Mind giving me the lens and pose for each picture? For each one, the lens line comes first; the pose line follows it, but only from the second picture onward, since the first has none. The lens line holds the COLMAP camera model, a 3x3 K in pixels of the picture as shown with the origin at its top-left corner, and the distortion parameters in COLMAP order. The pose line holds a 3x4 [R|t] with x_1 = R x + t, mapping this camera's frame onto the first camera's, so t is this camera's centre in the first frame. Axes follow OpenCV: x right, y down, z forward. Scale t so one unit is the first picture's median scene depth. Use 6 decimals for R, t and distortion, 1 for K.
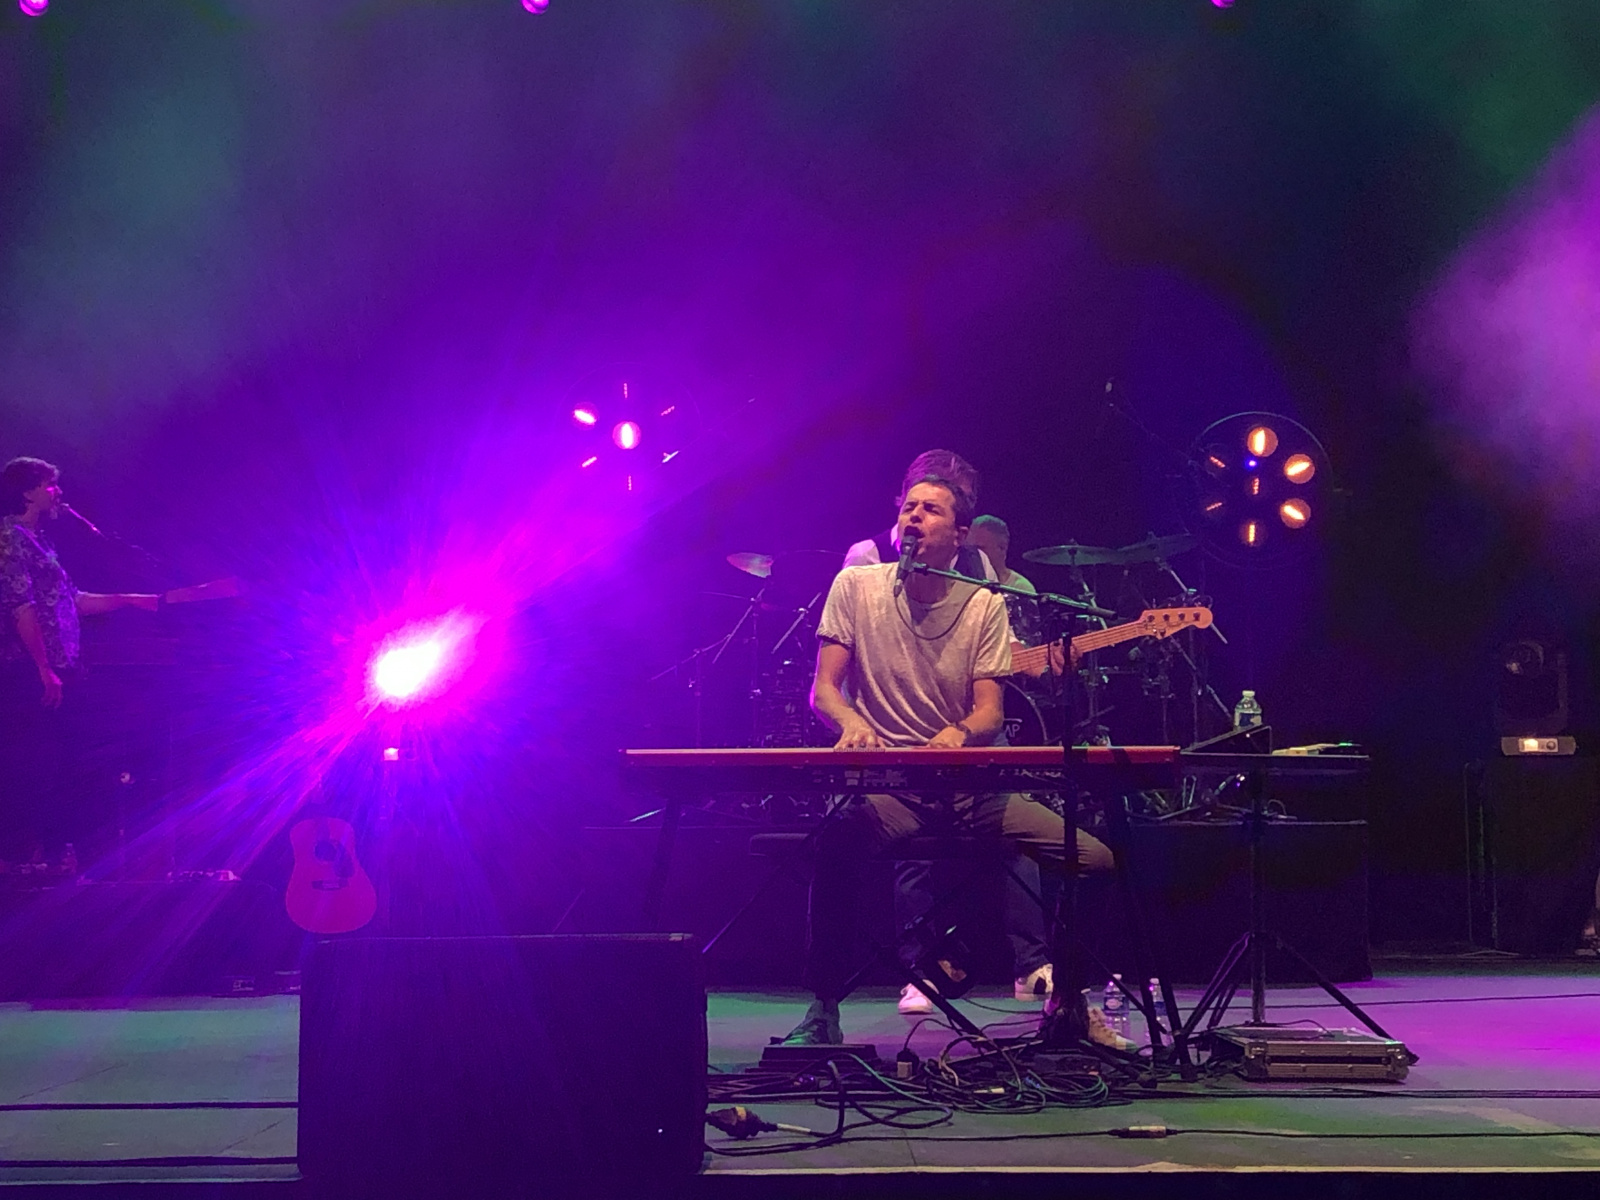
lens RADIAL K [[2966.2, 0, 801.7], [0, 2966.2, 545.4], [0, 0, 1]] dist [0.116911, -0.296358]
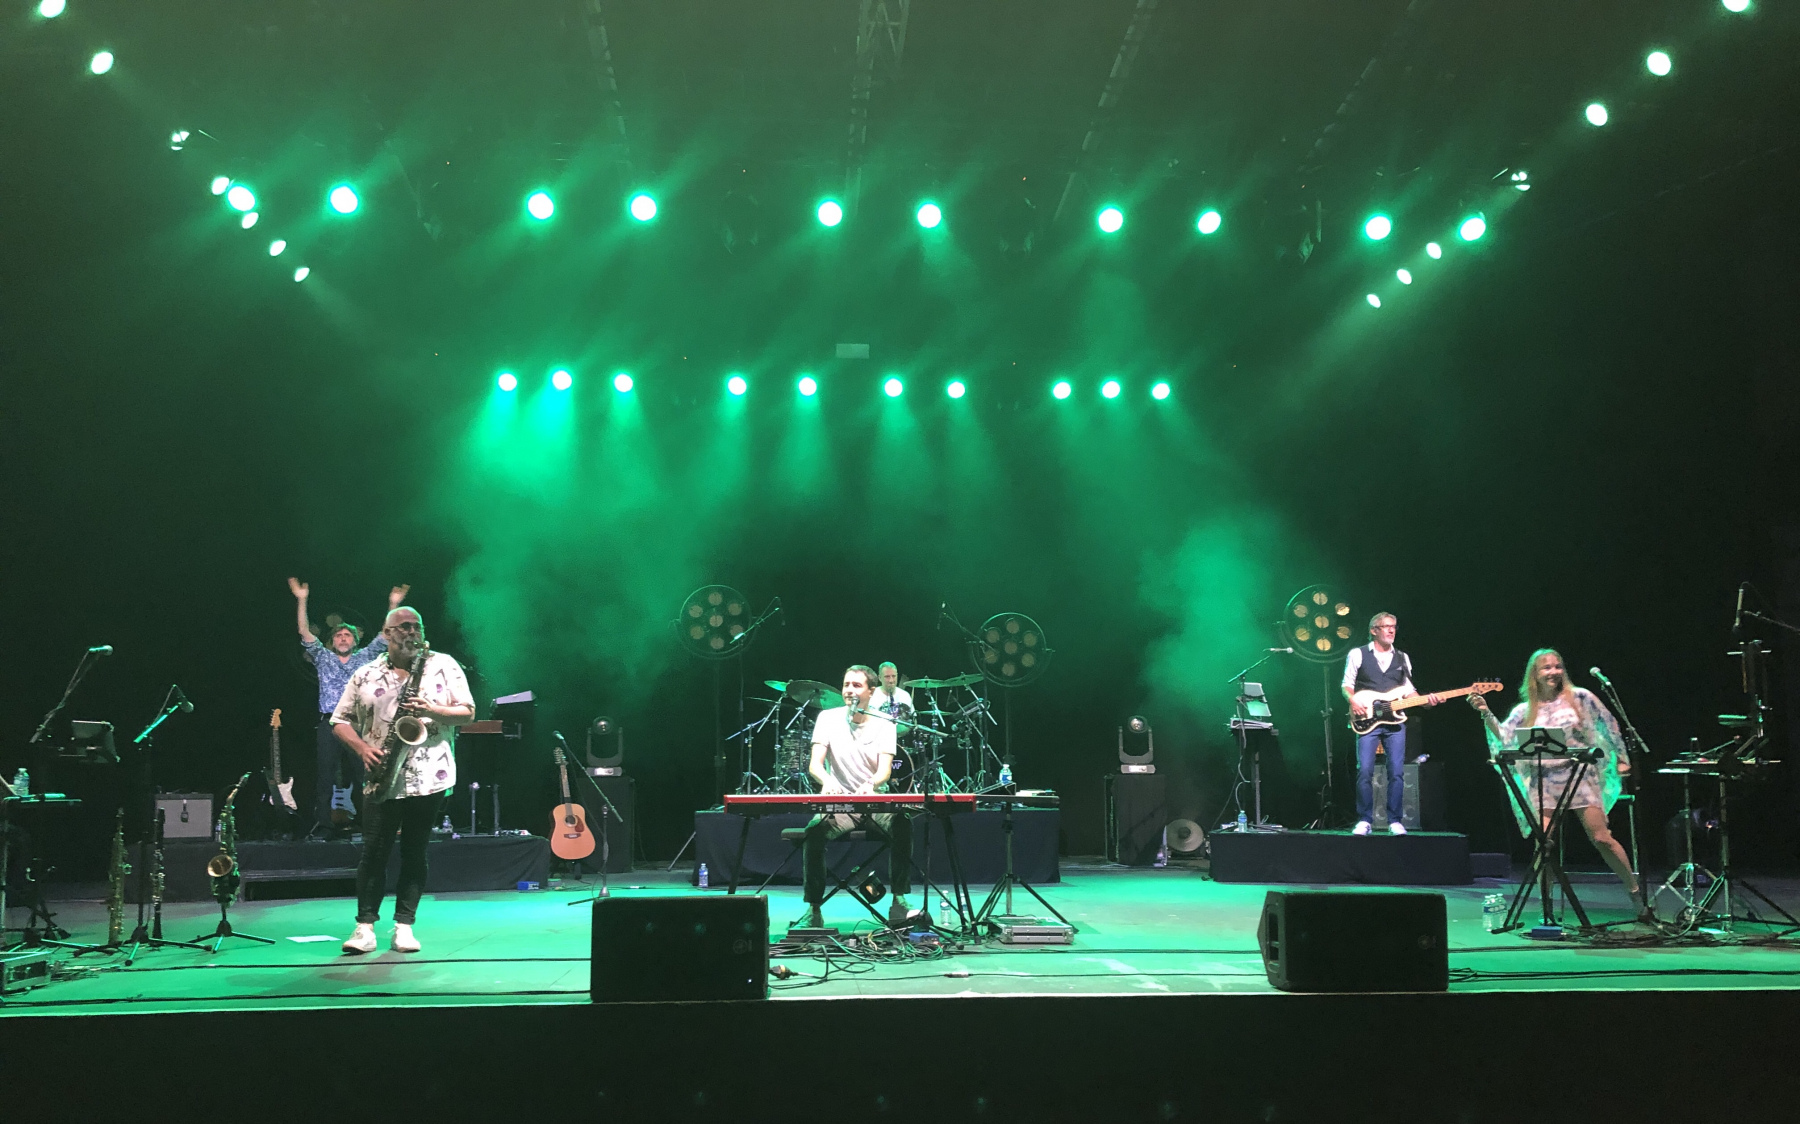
lens RADIAL K [[1480.6, 0, 910.1], [0, 1480.6, 621.7], [0, 0, 1]] dist [0.046234, -0.068953]
pose [[0.996426, 0.012319, 0.083572, -0.017182], [-0.011809, 0.999909, -0.006596, -0.054238], [-0.083645, 0.005585, 0.996480, -0.109753]]
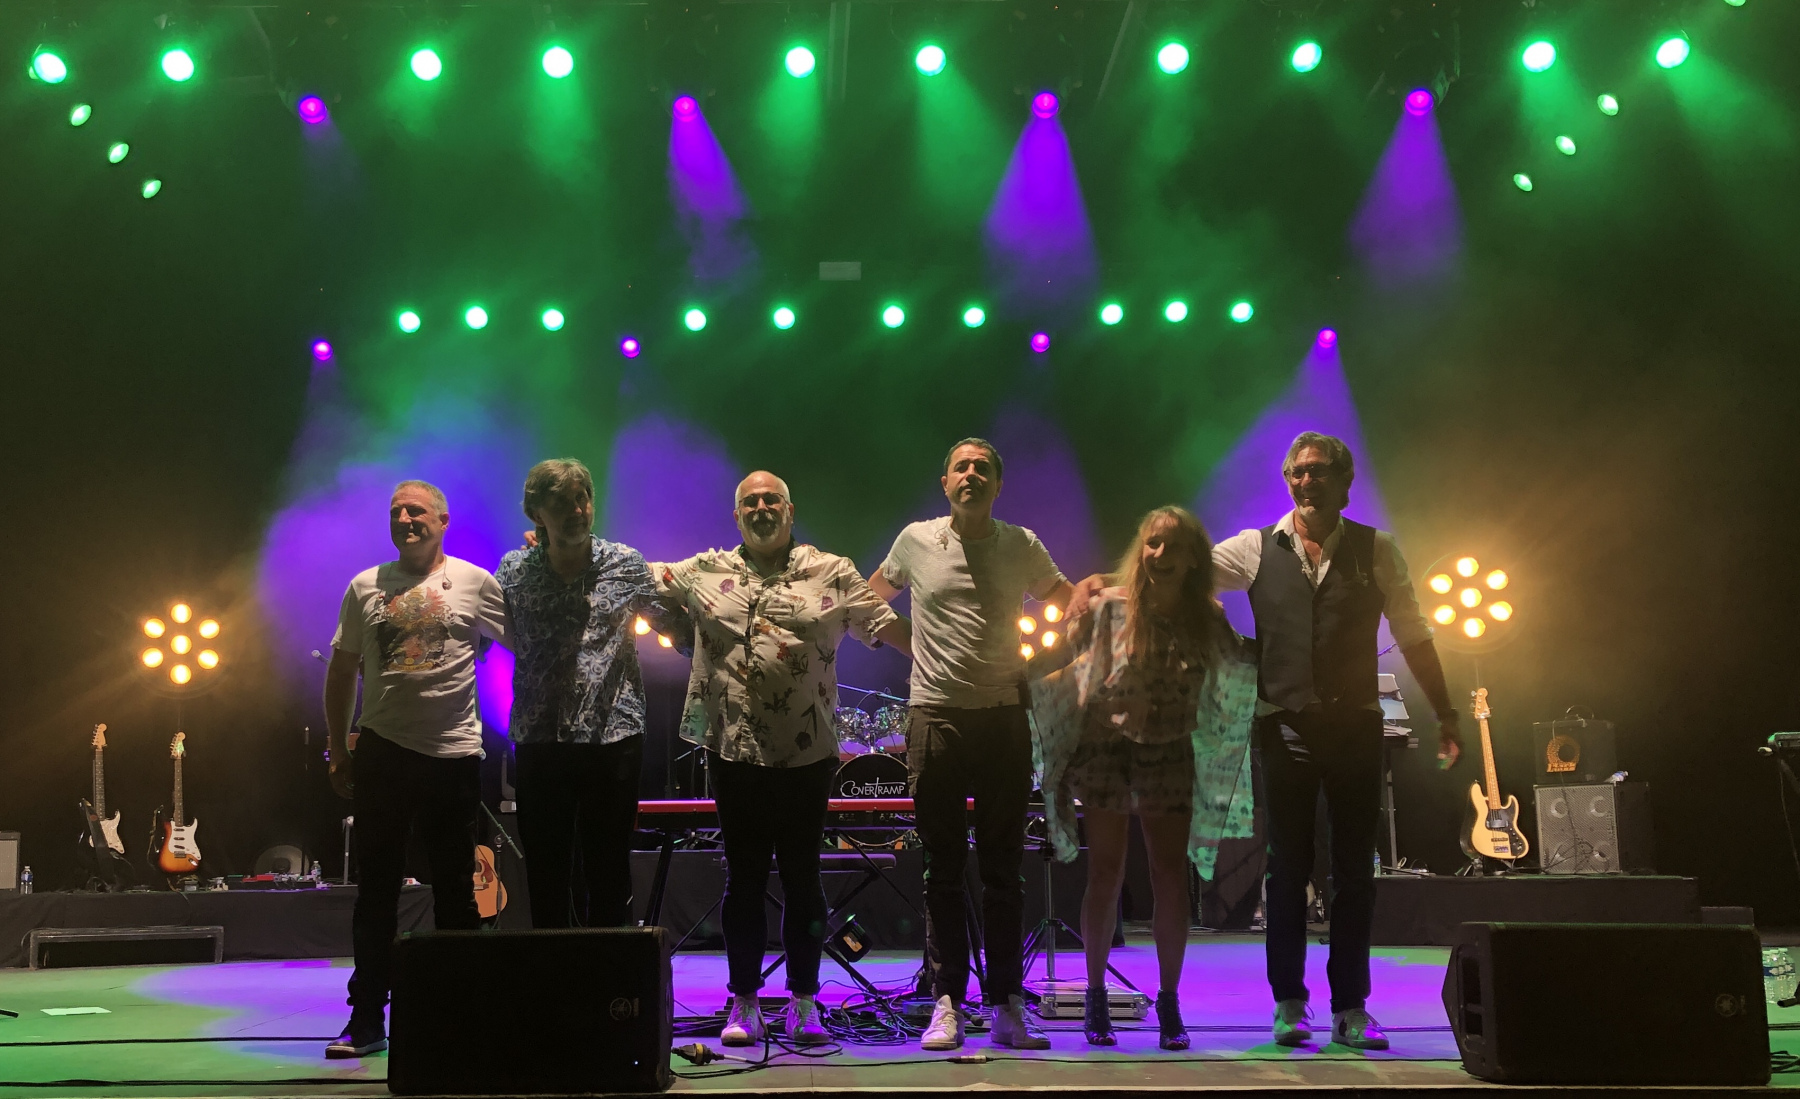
lens RADIAL K [[1692.5, 0, 805.8], [0, 1692.5, 619.4], [0, 0, 1]] dist [0.007032, -0.000468]
pose [[0.999987, -0.002456, 0.004358, 0.023976], [0.002635, 0.999137, -0.041462, 0.010600], [-0.004252, 0.041473, 0.999131, 0.122542]]
